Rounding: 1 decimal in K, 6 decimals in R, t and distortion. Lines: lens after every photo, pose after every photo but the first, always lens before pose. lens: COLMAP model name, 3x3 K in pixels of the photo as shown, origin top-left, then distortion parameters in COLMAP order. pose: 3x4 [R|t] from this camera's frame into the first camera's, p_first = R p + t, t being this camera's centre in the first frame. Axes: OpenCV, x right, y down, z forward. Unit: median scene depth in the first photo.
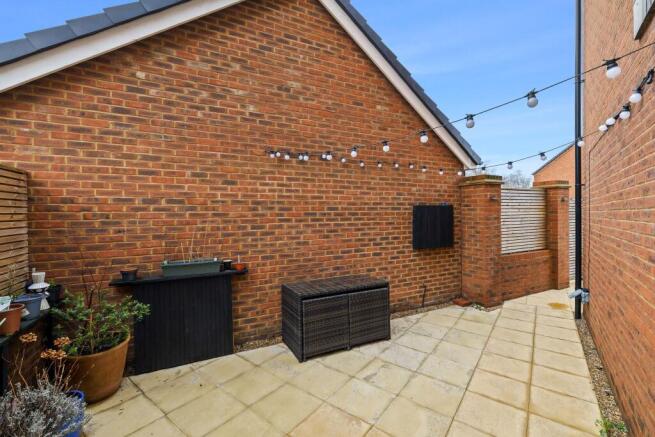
lens RADIAL K [[286.9, 0, 324.7], [0, 286.9, 216.0], [0, 0, 1]] dist [0.001872, 0.000243]
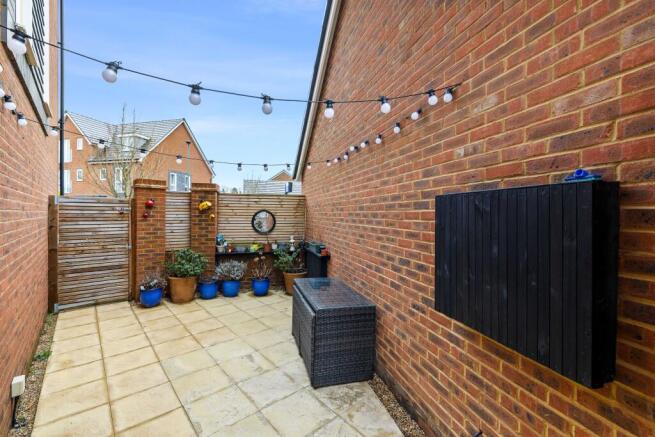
lens RADIAL K [[286.9, 0, 323.2], [0, 286.9, 215.4], [0, 0, 1]] dist [0.001872, 0.000243]
pose [[-0.216188, 0.016706, -0.976209, 0.753272], [-0.006049, 0.999812, 0.018449, -0.017262], [0.976333, 0.009893, -0.216046, 0.958118]]
